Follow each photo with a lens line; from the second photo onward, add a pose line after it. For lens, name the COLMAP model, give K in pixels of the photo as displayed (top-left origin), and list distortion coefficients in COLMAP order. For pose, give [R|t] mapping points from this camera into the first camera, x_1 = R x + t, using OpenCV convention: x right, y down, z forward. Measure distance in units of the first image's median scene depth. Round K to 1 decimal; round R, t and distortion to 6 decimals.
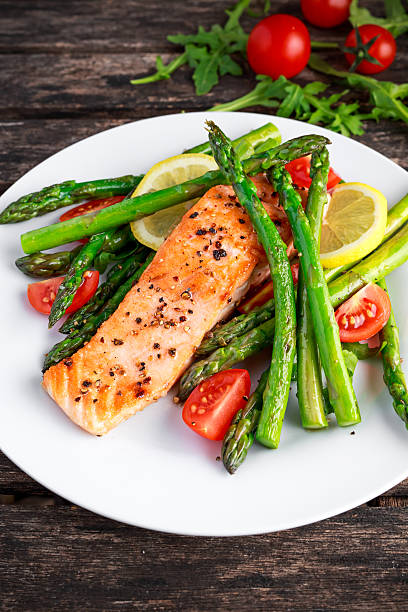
lens RADIAL K [[991.6, 0, 199.5], [0, 991.6, 306.2], [0, 0, 1]] dist [0.033127, 0.000000]
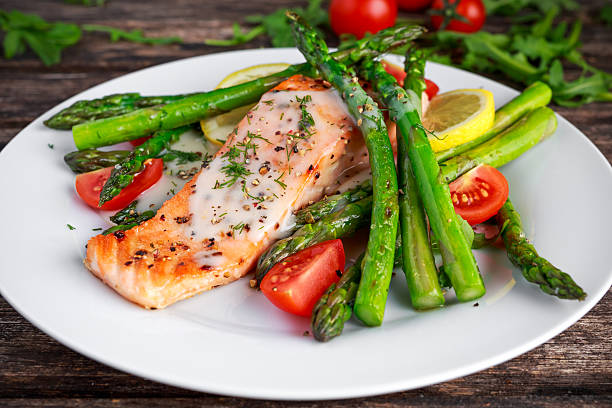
lens RADIAL K [[991.6, 0, 304.2], [0, 991.6, 199.3], [0, 0, 1]] dist [0.033127, 0.000000]
pose [[0.999577, -0.000544, 0.029095, -0.004973], [0.010264, 0.942152, -0.335029, 0.289949], [-0.027230, 0.335186, 0.941758, 0.215524]]
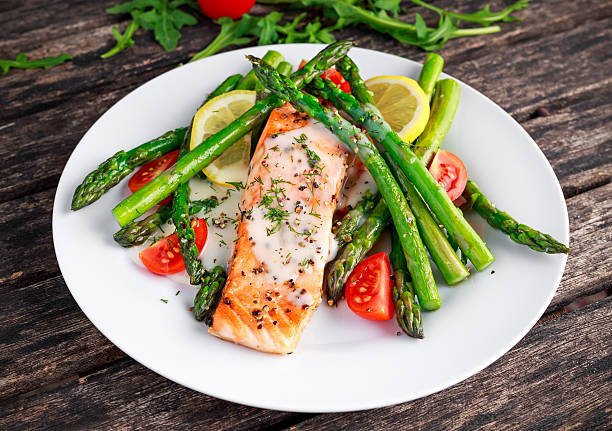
lens RADIAL K [[1111.5, 0, 310.5], [0, 1111.5, 212.2], [0, 0, 1]] dist [0.043206, 0.000000]
pose [[0.885439, -0.301286, 0.353871, -0.414305], [0.335516, 0.941263, -0.038119, 0.040662], [-0.321601, 0.152481, 0.934517, -0.099019]]
